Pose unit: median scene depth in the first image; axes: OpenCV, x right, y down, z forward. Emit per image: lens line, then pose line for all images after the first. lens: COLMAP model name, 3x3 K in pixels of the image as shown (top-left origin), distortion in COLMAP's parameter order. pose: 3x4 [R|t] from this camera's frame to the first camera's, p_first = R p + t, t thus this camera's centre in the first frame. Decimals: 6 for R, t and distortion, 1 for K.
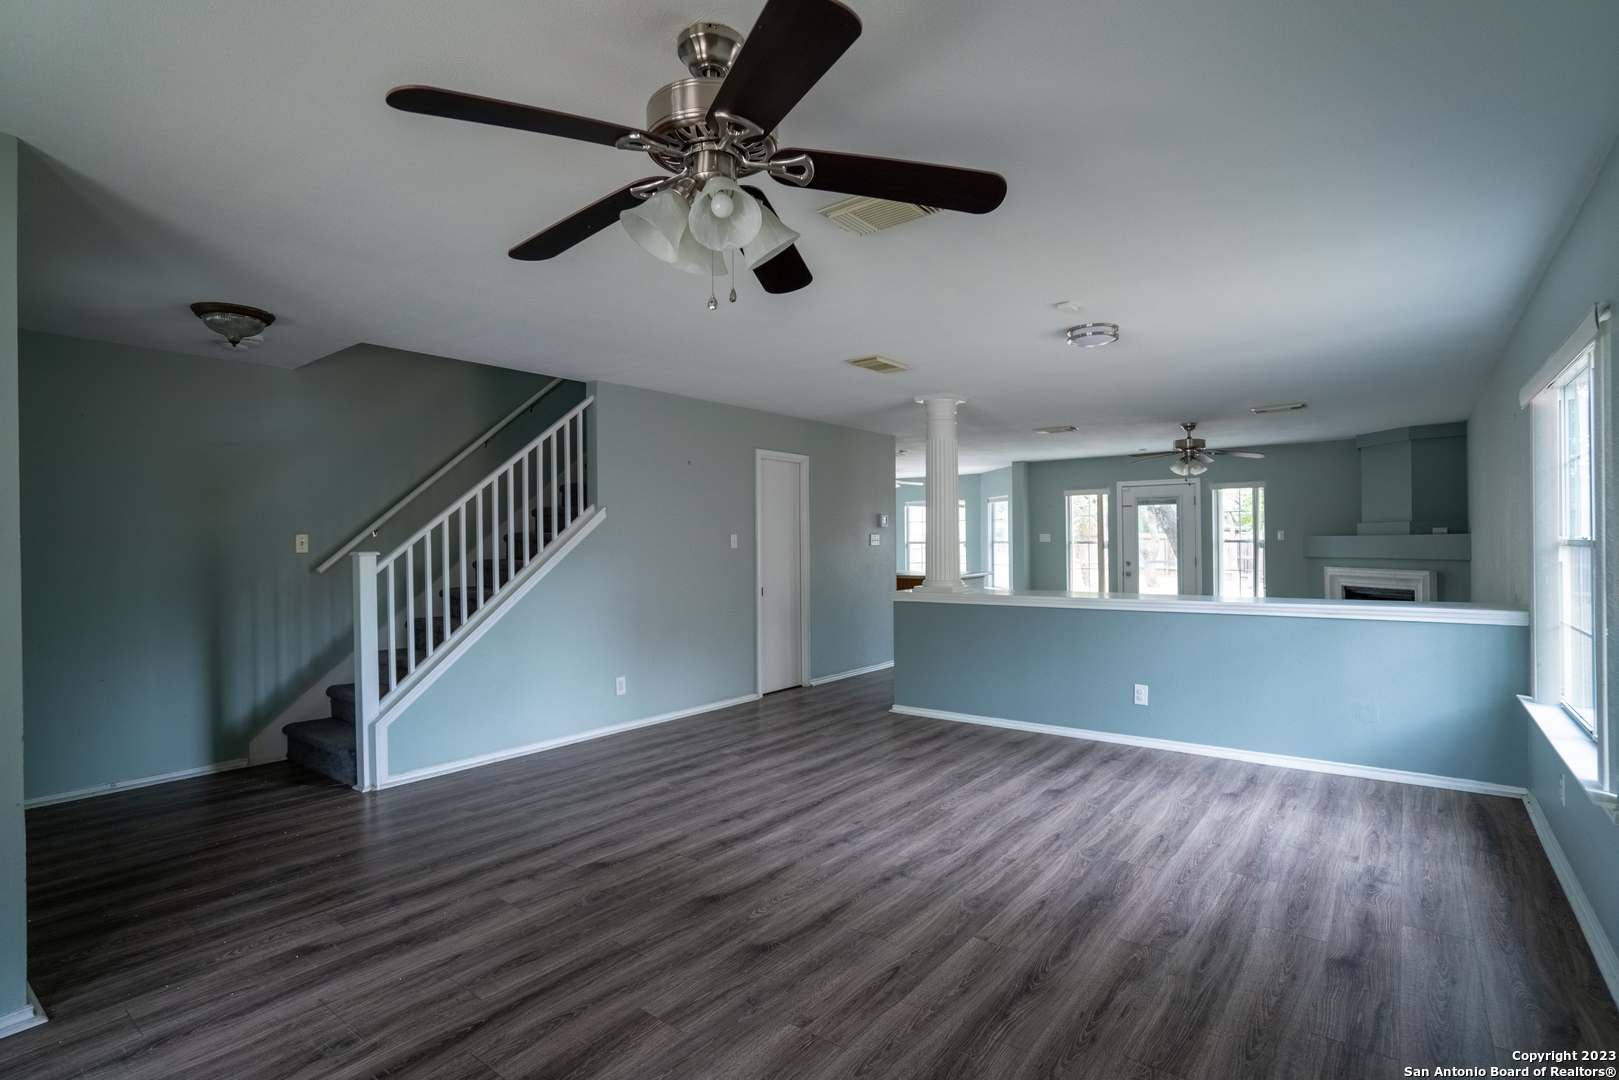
lens RADIAL K [[787.1, 0, 809.5], [0, 787.1, 540.0], [0, 0, 1]] dist [-0.065187, 0.029746]
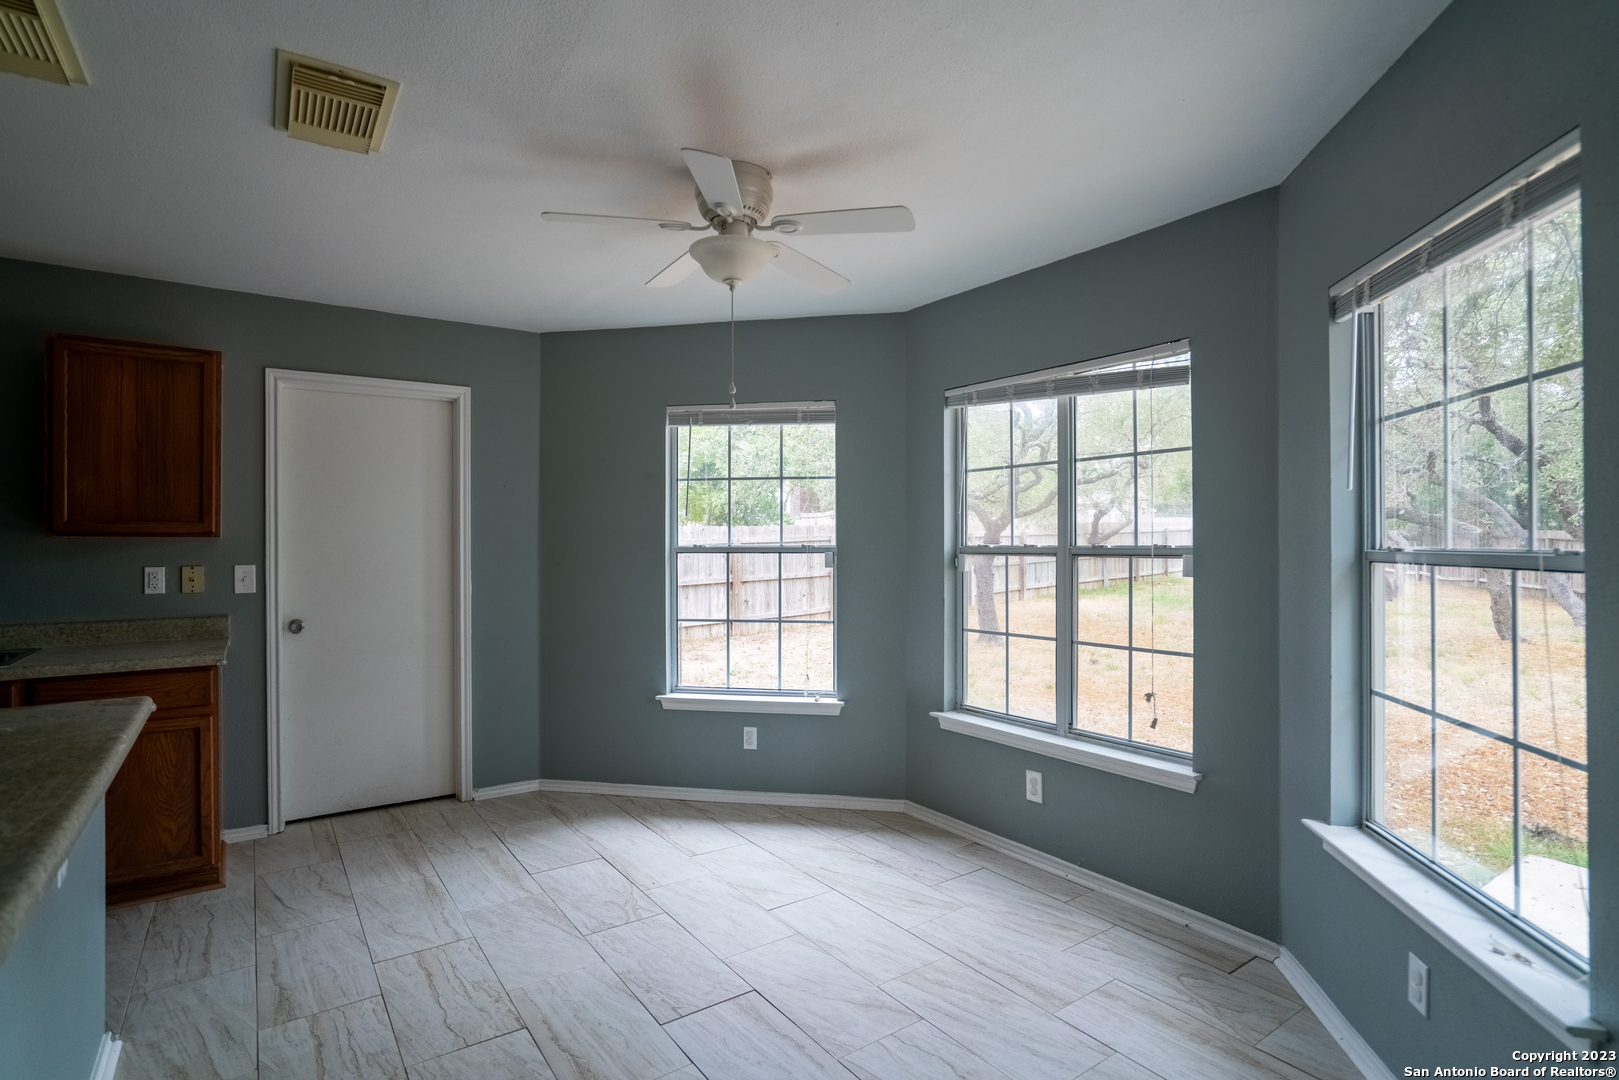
lens RADIAL K [[787.1, 0, 809.5], [0, 787.1, 540.0], [0, 0, 1]] dist [-0.065187, 0.029746]
pose [[0.956006, 0.006386, -0.293276, 0.629467], [-0.006578, 0.999978, 0.000331, 0.002483], [0.293272, 0.001613, 0.956028, 3.030035]]
